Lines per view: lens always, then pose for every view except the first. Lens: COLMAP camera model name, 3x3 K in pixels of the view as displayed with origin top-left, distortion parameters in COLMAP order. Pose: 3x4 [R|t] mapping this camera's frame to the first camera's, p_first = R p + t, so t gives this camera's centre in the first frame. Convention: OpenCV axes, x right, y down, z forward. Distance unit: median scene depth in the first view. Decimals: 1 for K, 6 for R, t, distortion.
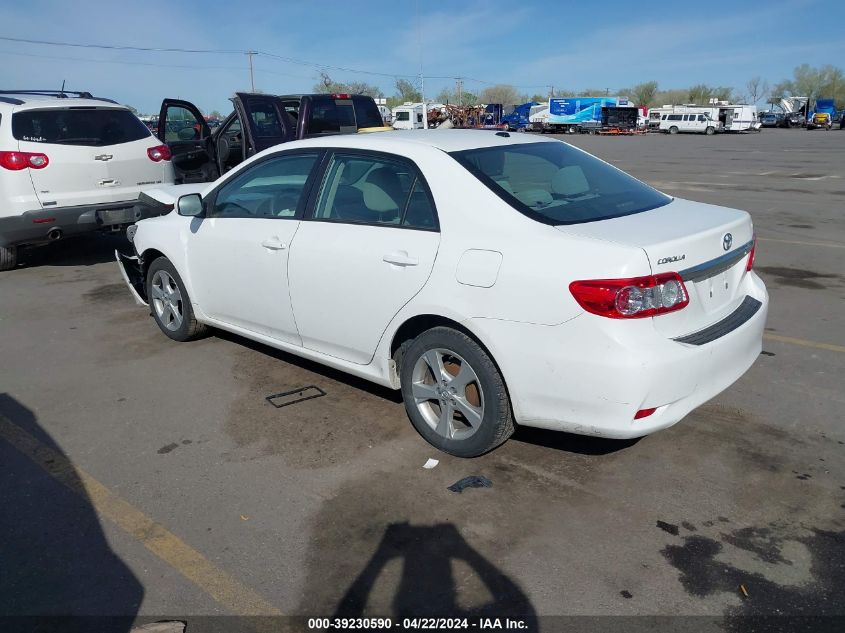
lens RADIAL K [[687.2, 0, 422.5], [0, 687.2, 316.5], [0, 0, 1]] dist [0.004427, -0.009720]
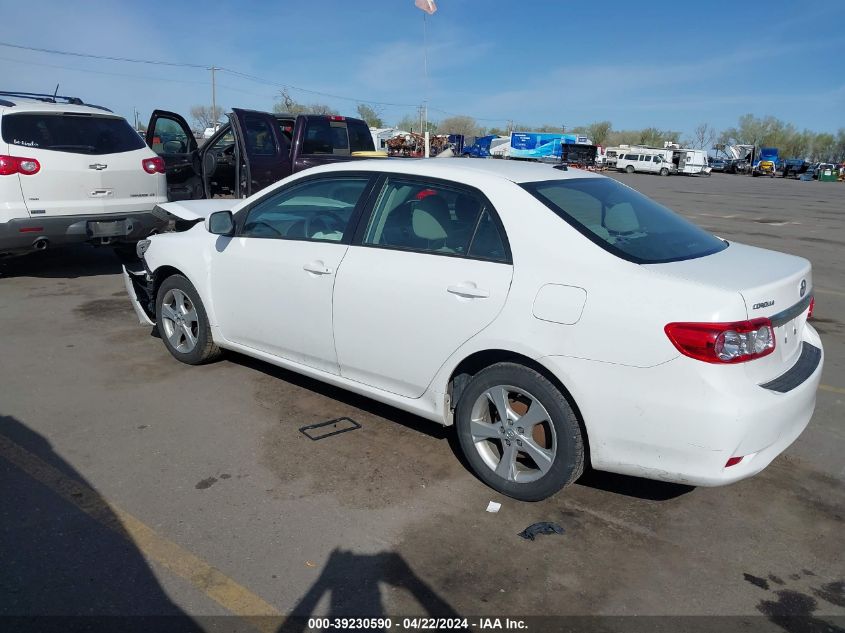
lens RADIAL K [[687.2, 0, 422.5], [0, 687.2, 316.5], [0, 0, 1]] dist [0.004427, -0.009720]
pose [[0.996563, 0.039905, 0.072599, -0.132800], [-0.037233, 0.998592, -0.037791, -0.007367], [-0.074004, 0.034958, 0.996645, 0.038641]]
